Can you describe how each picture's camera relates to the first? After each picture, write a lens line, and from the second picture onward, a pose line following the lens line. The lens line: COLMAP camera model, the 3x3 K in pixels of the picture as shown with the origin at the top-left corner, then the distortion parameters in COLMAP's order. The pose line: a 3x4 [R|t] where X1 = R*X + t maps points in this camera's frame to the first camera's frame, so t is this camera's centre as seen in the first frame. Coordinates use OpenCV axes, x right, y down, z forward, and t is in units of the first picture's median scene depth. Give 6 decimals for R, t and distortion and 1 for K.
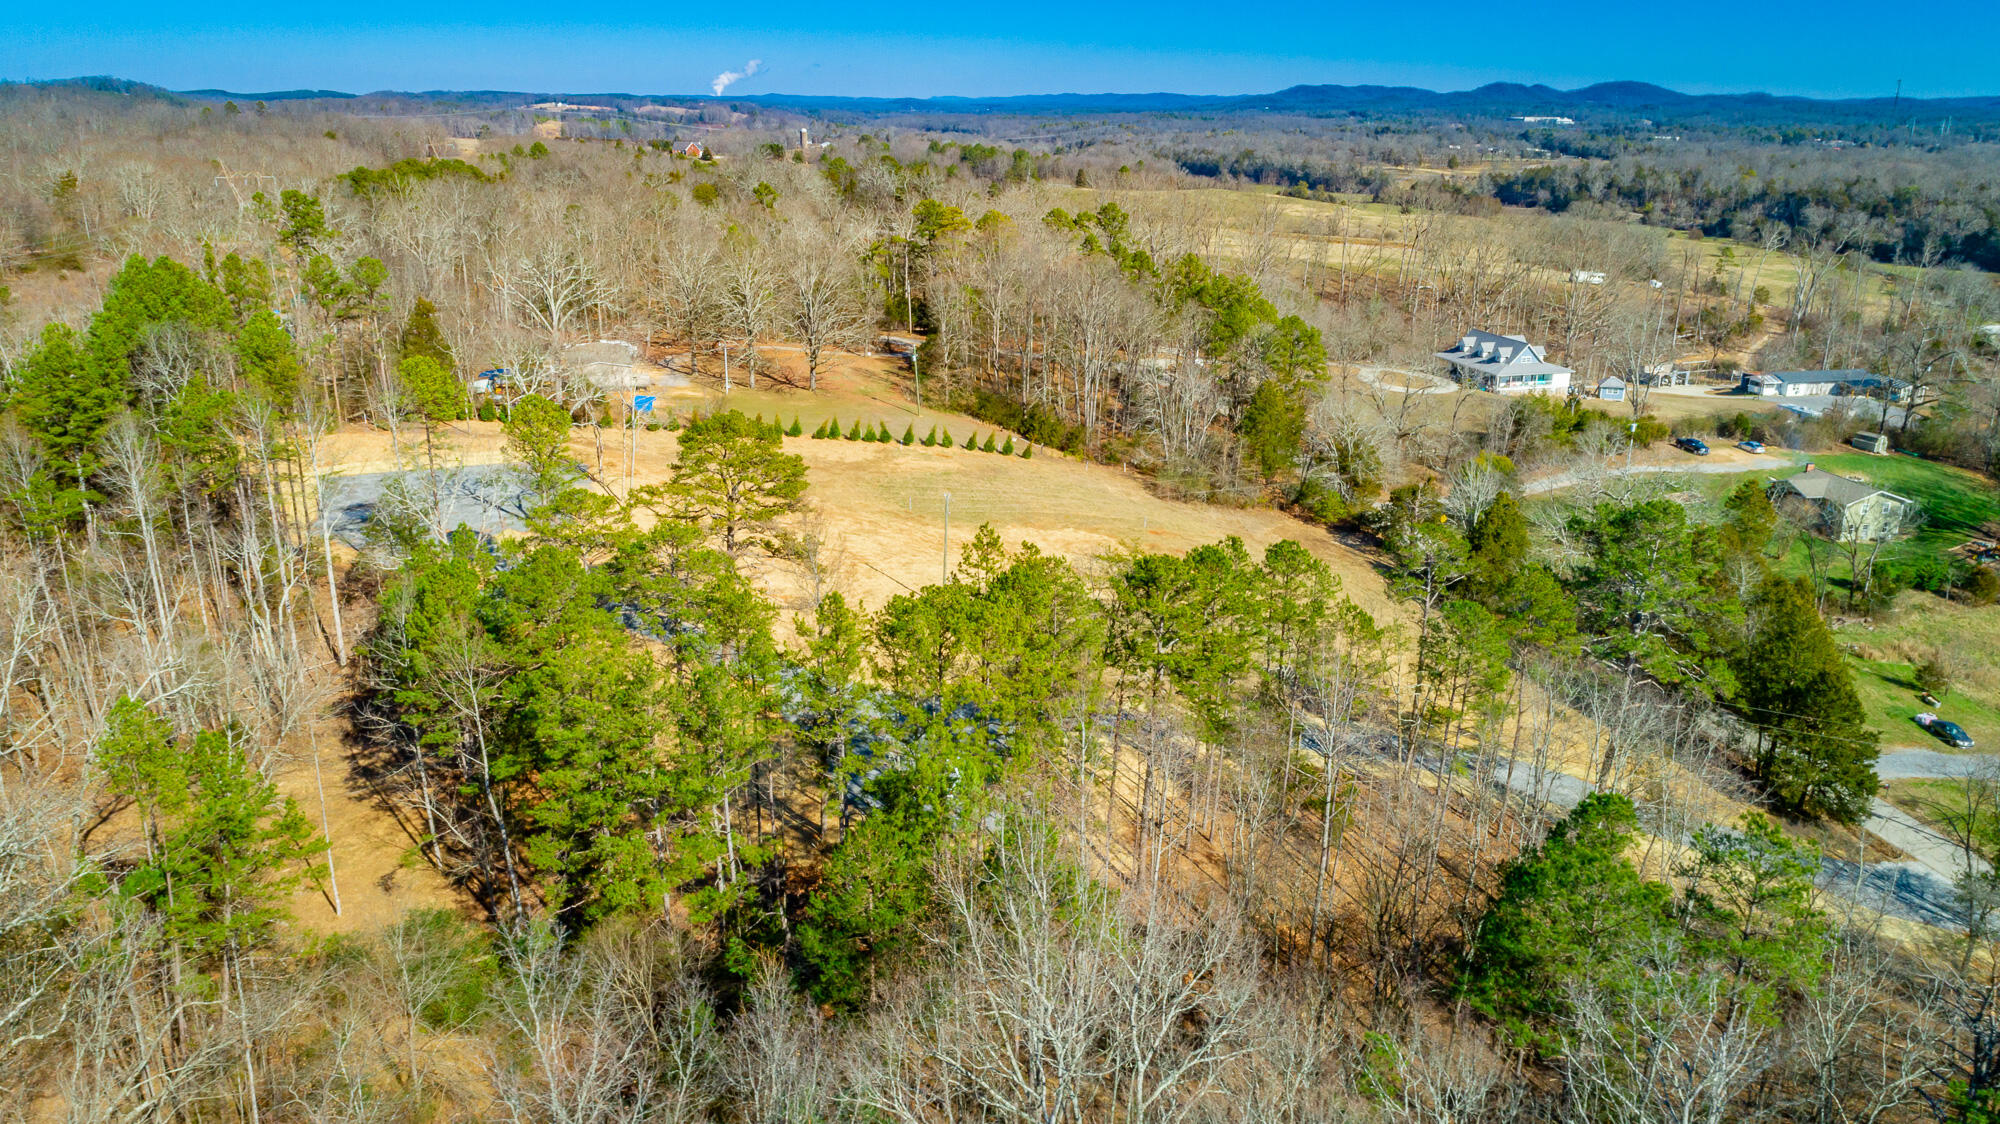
lens RADIAL K [[1402.8, 0, 993.9], [0, 1402.8, 557.0], [0, 0, 1]] dist [-0.025815, 0.018738]
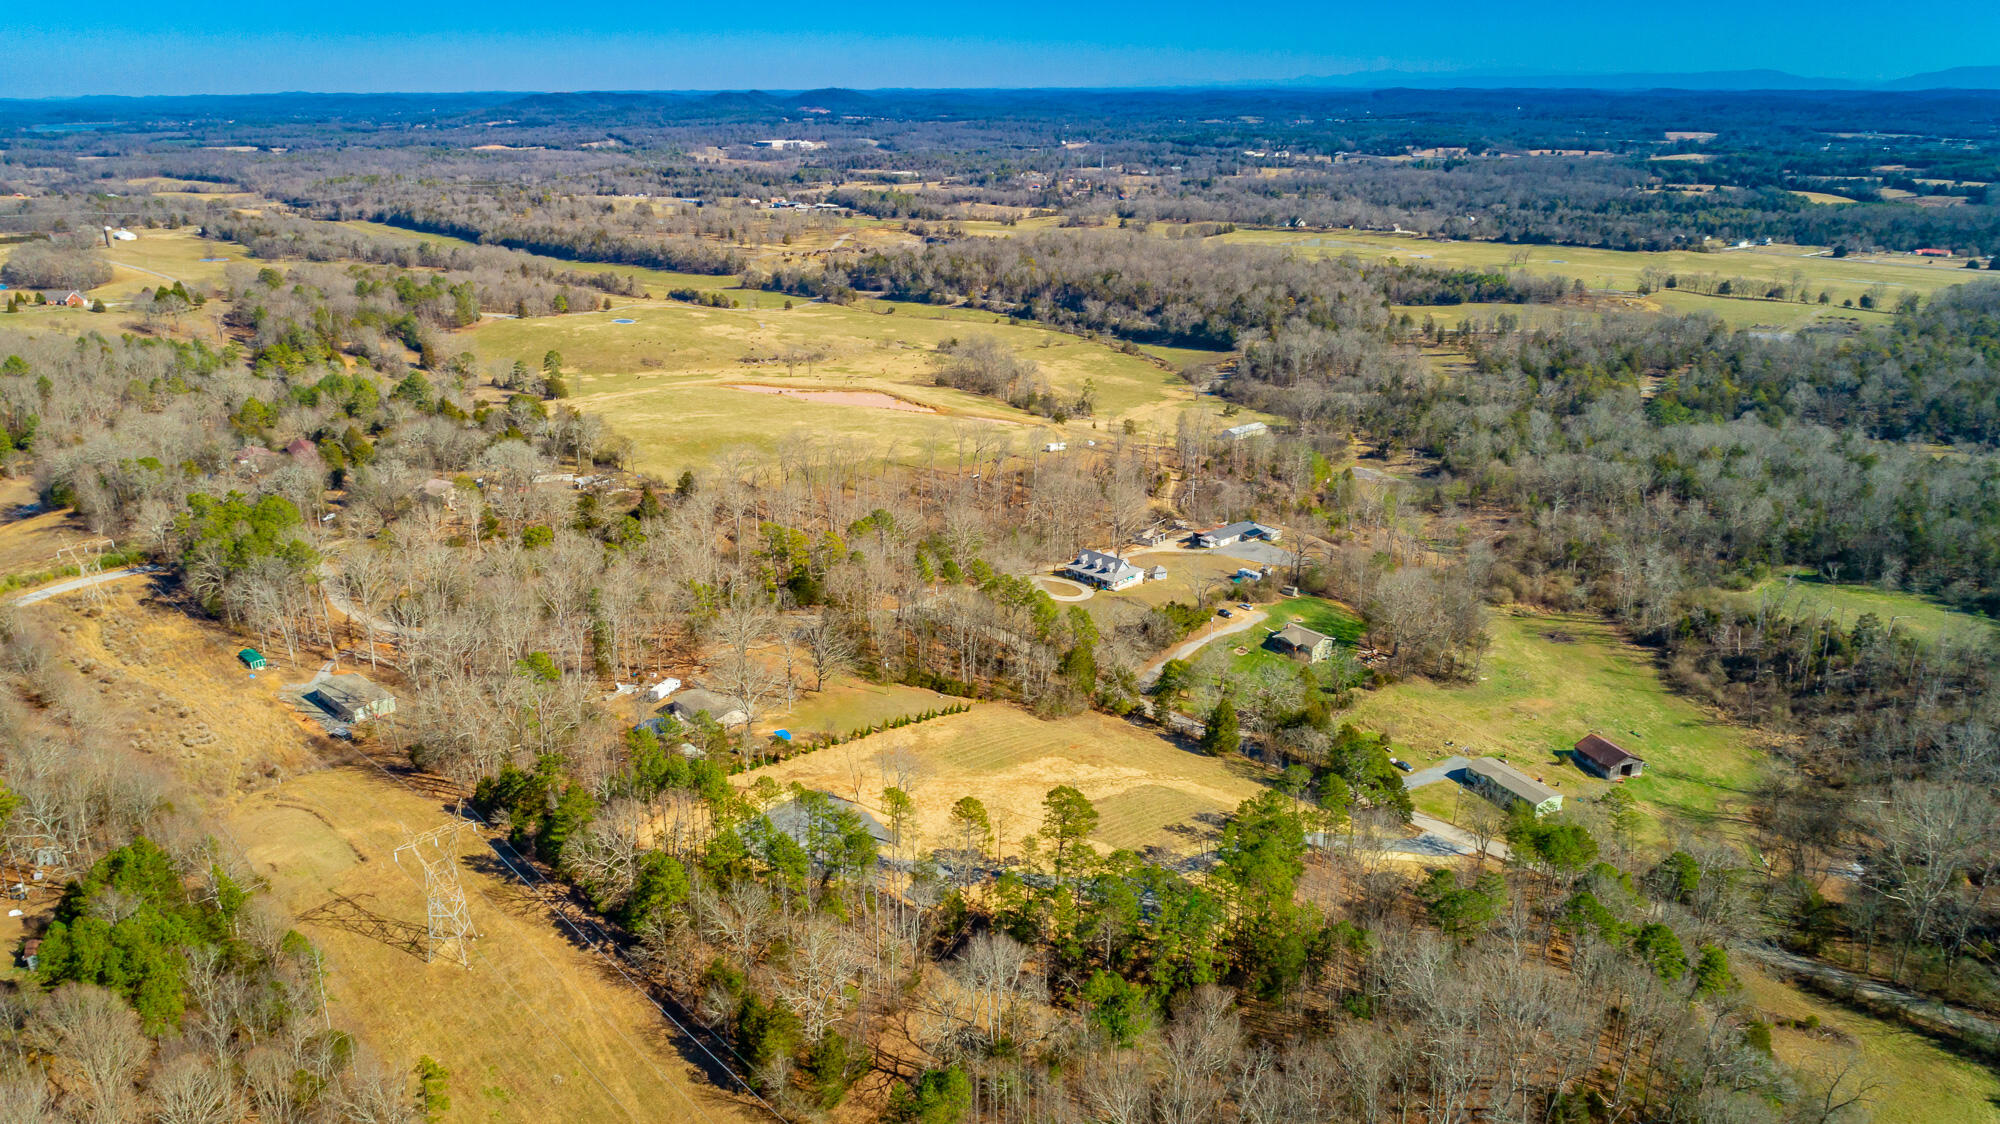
lens RADIAL K [[1354.2, 0, 992.9], [0, 1354.2, 562.7], [0, 0, 1]] dist [-0.008792, 0.003266]
pose [[0.861104, -0.175901, 0.477032, -0.576735], [0.164561, 0.984166, 0.065850, -0.283626], [-0.481061, 0.021797, 0.876416, -0.433194]]
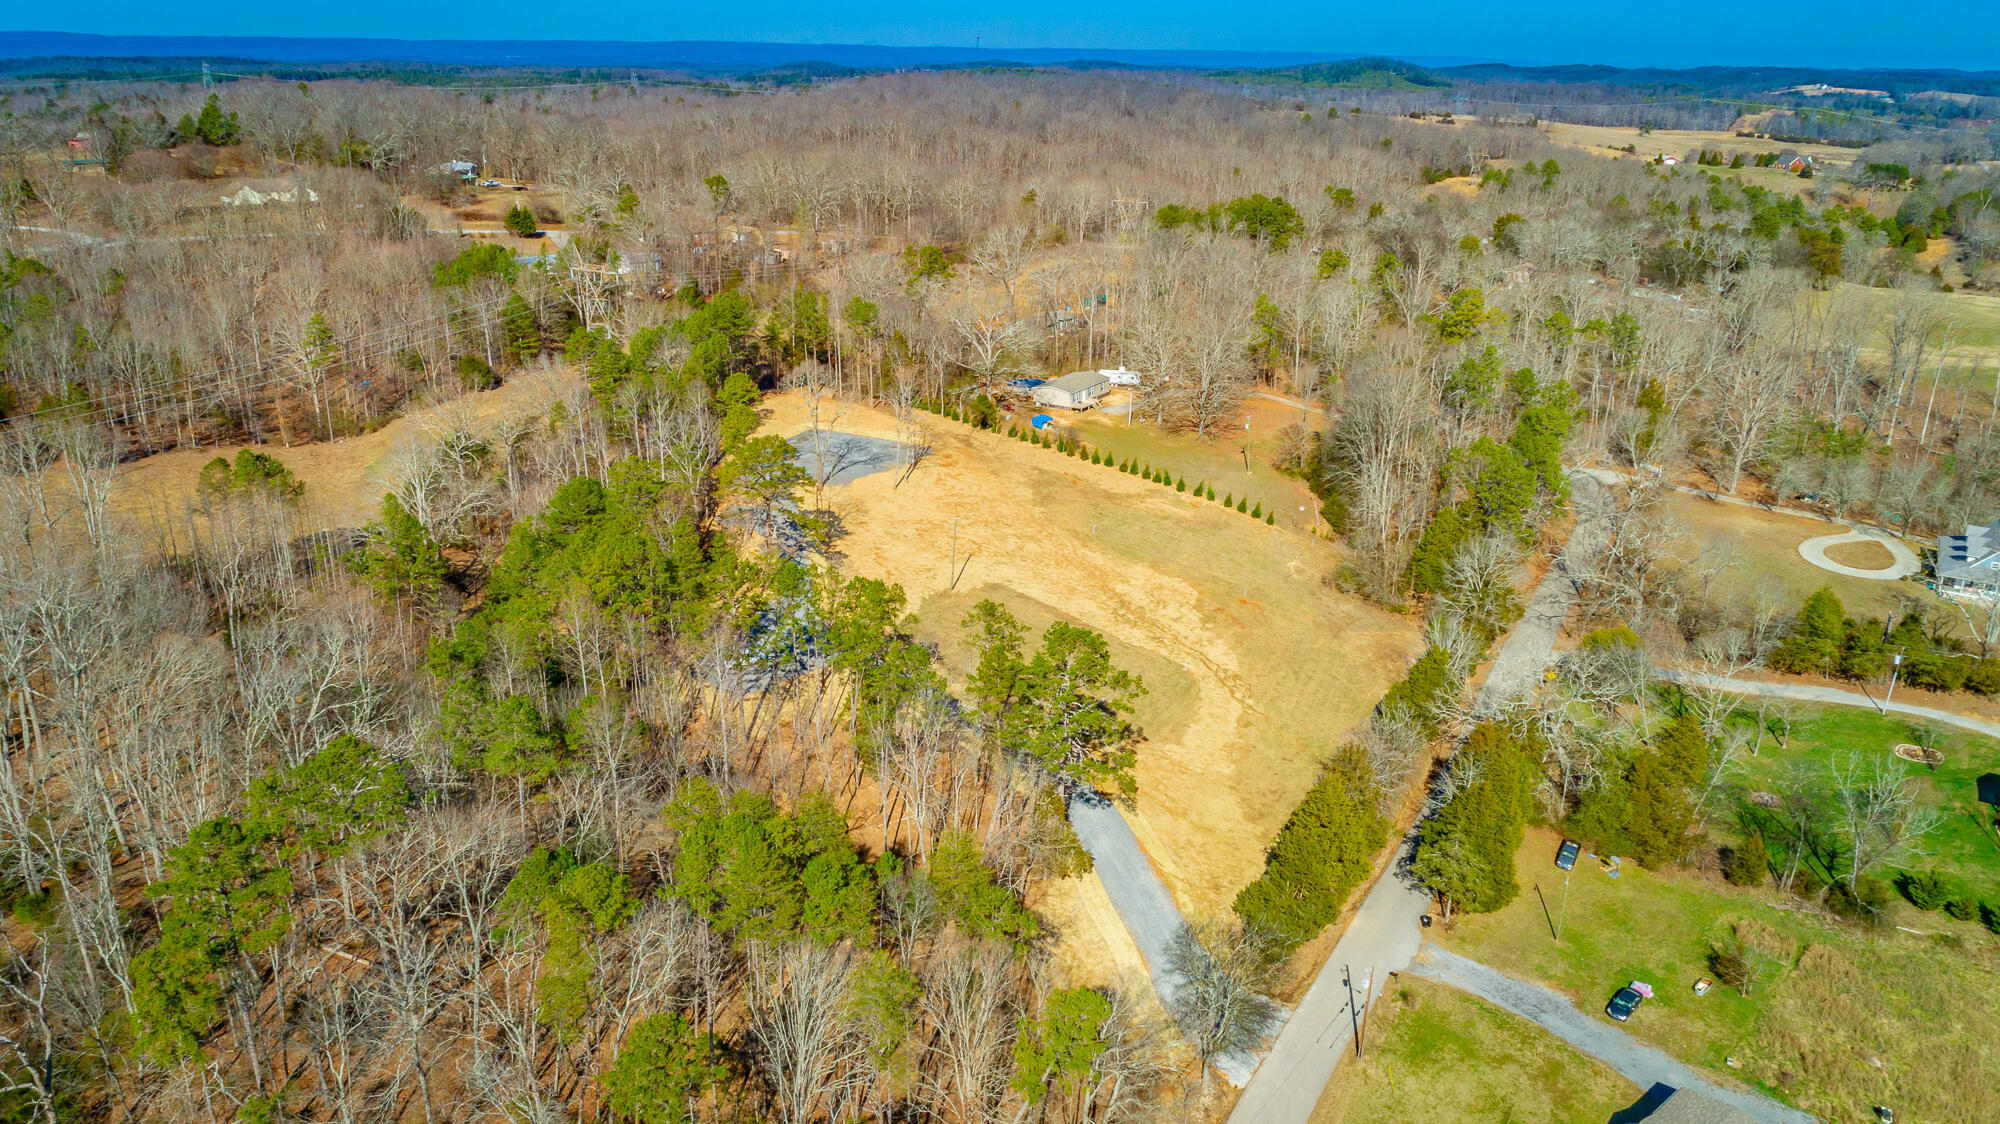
lens RADIAL K [[1370.3, 0, 1005.0], [0, 1370.3, 564.5], [0, 0, 1]] dist [-0.016712, 0.005449]
pose [[0.667386, 0.260118, -0.697807, 0.540558], [-0.236975, 0.962488, 0.132139, -0.105888], [0.706002, 0.077175, 0.703992, 0.001248]]
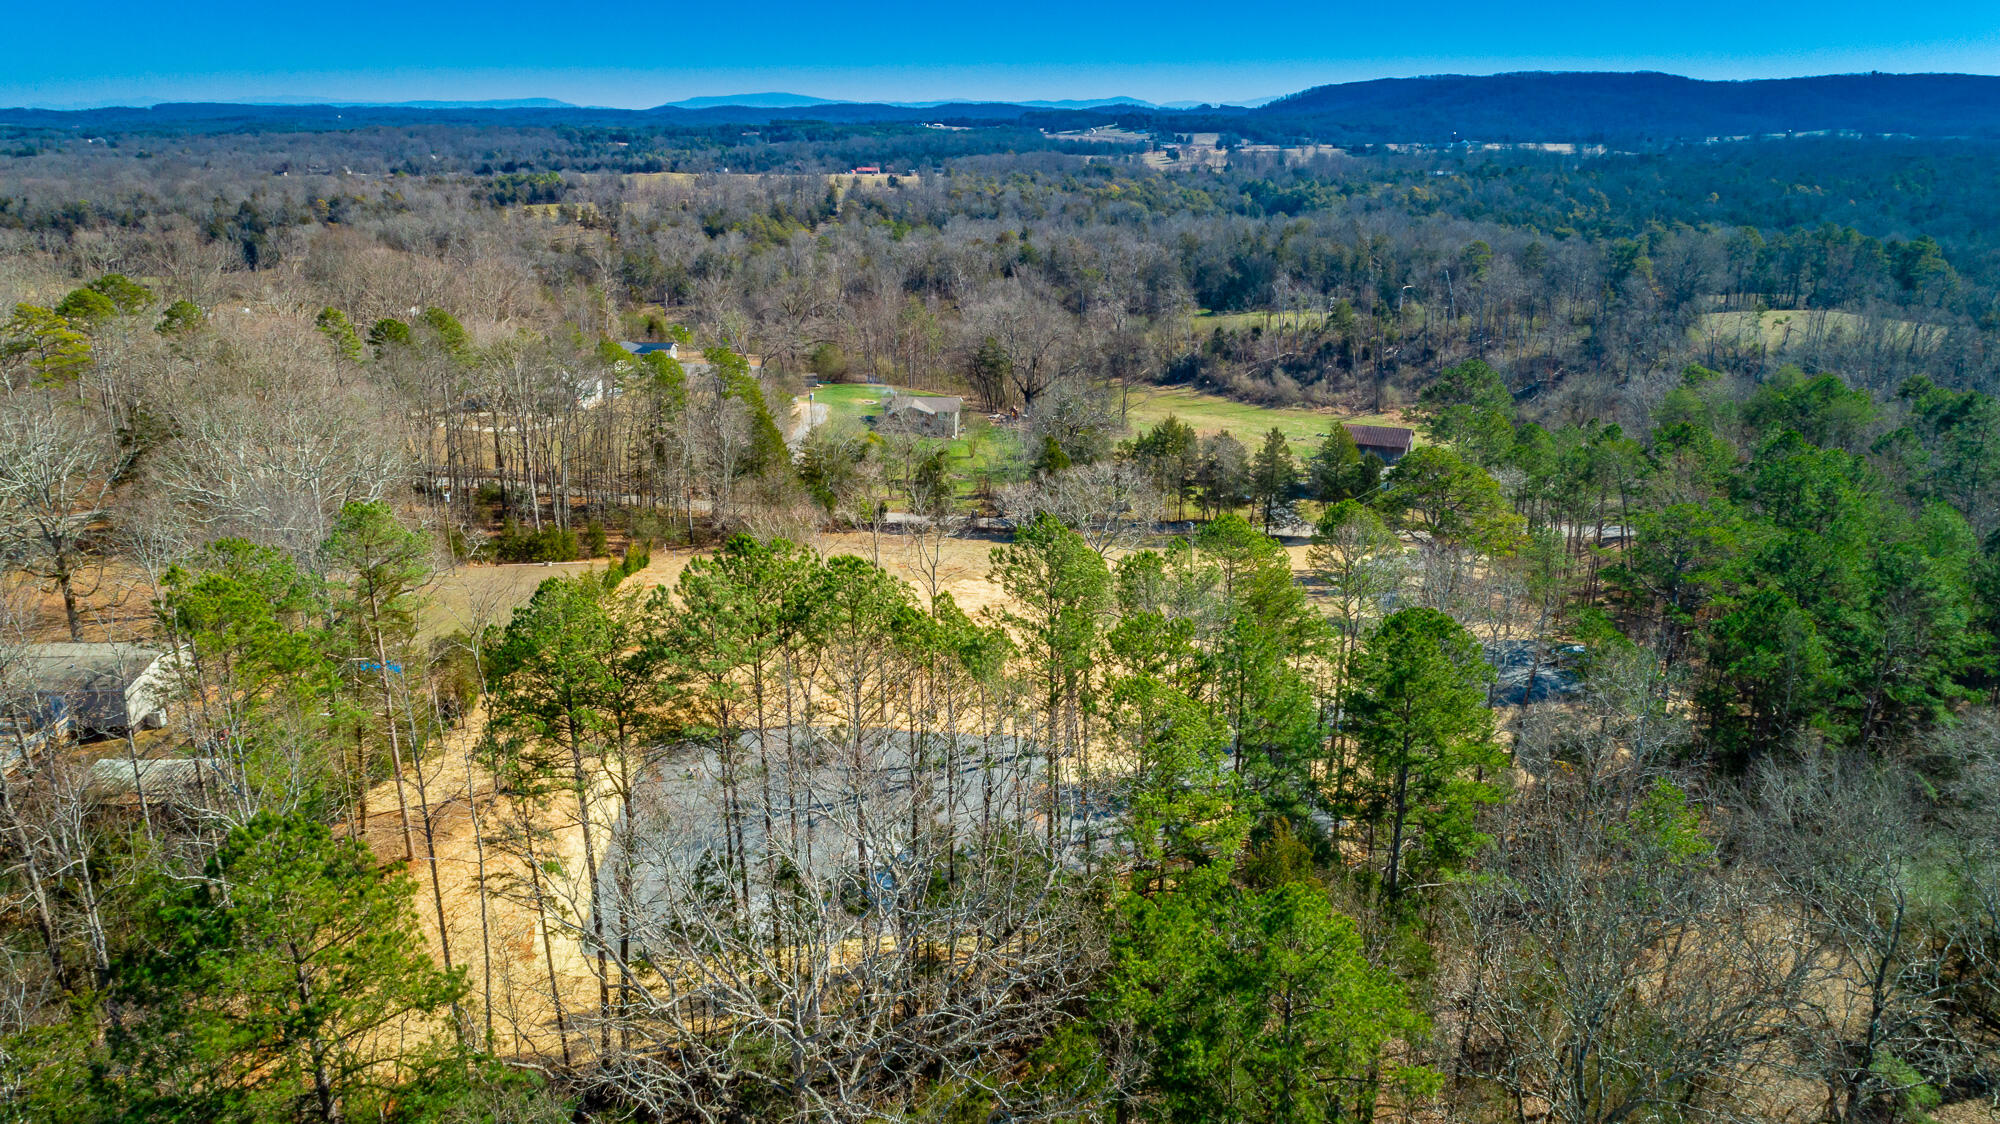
lens RADIAL K [[1367.5, 0, 1005.5], [0, 1367.5, 561.2], [0, 0, 1]] dist [-0.012034, -0.001355]
pose [[0.222369, -0.302694, 0.926784, -0.507663], [0.300464, 0.925593, 0.230214, -0.147326], [-0.927509, 0.227273, 0.296772, 0.434187]]
